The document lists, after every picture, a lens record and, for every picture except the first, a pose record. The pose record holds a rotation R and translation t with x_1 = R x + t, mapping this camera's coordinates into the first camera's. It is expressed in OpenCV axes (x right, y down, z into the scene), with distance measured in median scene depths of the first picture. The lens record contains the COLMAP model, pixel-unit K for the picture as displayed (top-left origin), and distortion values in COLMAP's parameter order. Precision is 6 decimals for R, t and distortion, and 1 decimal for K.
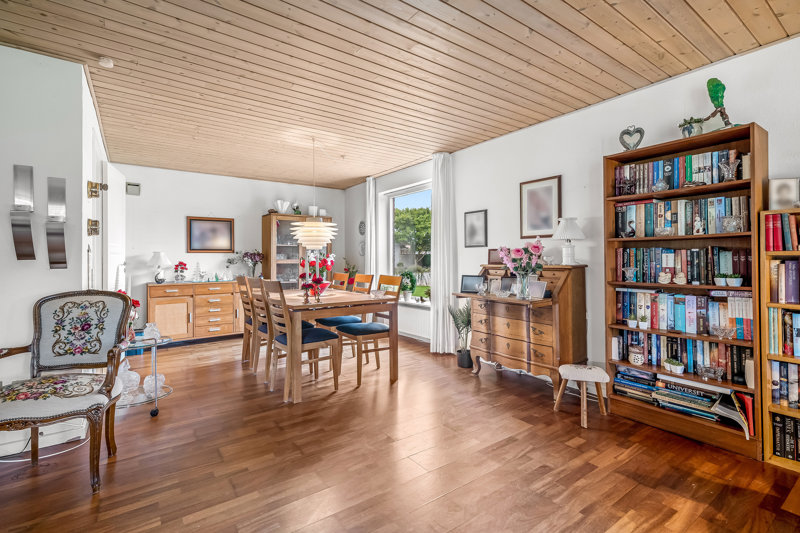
lens RADIAL K [[368.0, 0, 402.1], [0, 368.0, 262.7], [0, 0, 1]] dist [0.003451, 0.000361]
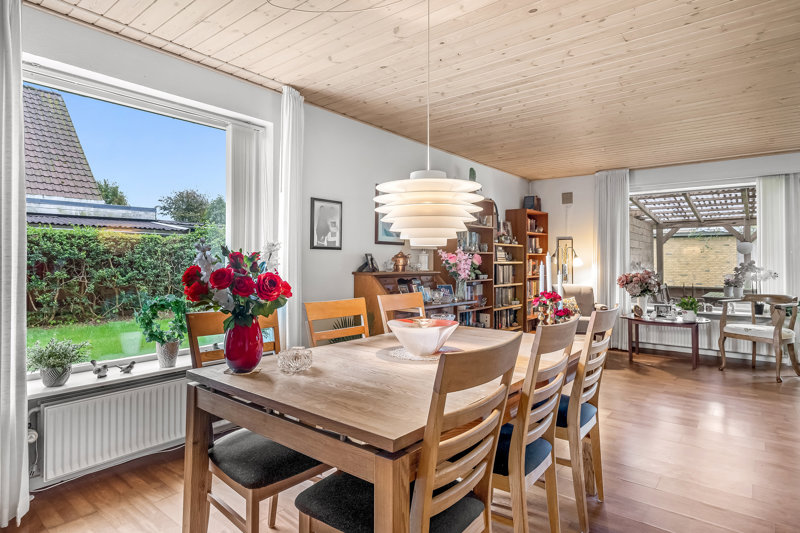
lens RADIAL K [[442.4, 0, 399.5], [0, 442.4, 262.3], [0, 0, 1]] dist [0.005473, -0.000561]
pose [[-0.267330, 0.000189, 0.963605, -1.119106], [0.008351, 0.999963, 0.002121, -0.030512], [-0.963569, 0.008614, -0.267322, 1.824384]]
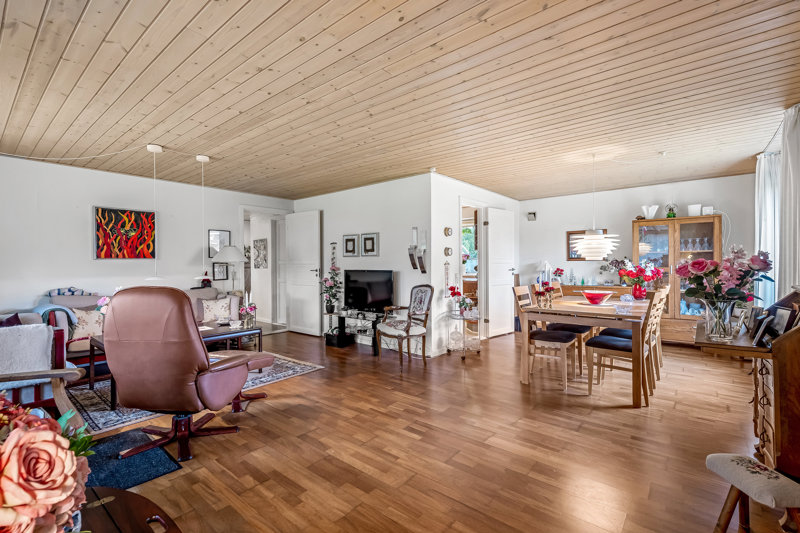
lens RADIAL K [[368.0, 0, 397.4], [0, 368.0, 264.3], [0, 0, 1]] dist [0.003451, 0.000361]
pose [[0.245357, 0.006575, -0.969410, 0.981155], [-0.002896, 0.999978, 0.006049, -0.043410], [0.969428, 0.001324, 0.245371, 0.312026]]
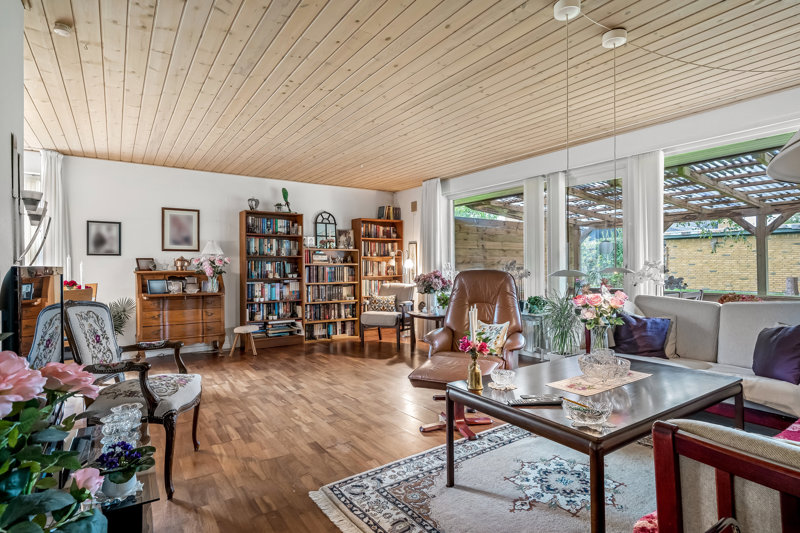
lens RADIAL K [[418.1, 0, 400.6], [0, 418.1, 266.6], [0, 0, 1]] dist [0.000911, 0.000230]
pose [[0.025776, 0.003470, 0.999662, -1.636417], [0.014766, 0.999884, -0.003851, 0.011415], [-0.999559, 0.014860, 0.025722, 0.195162]]
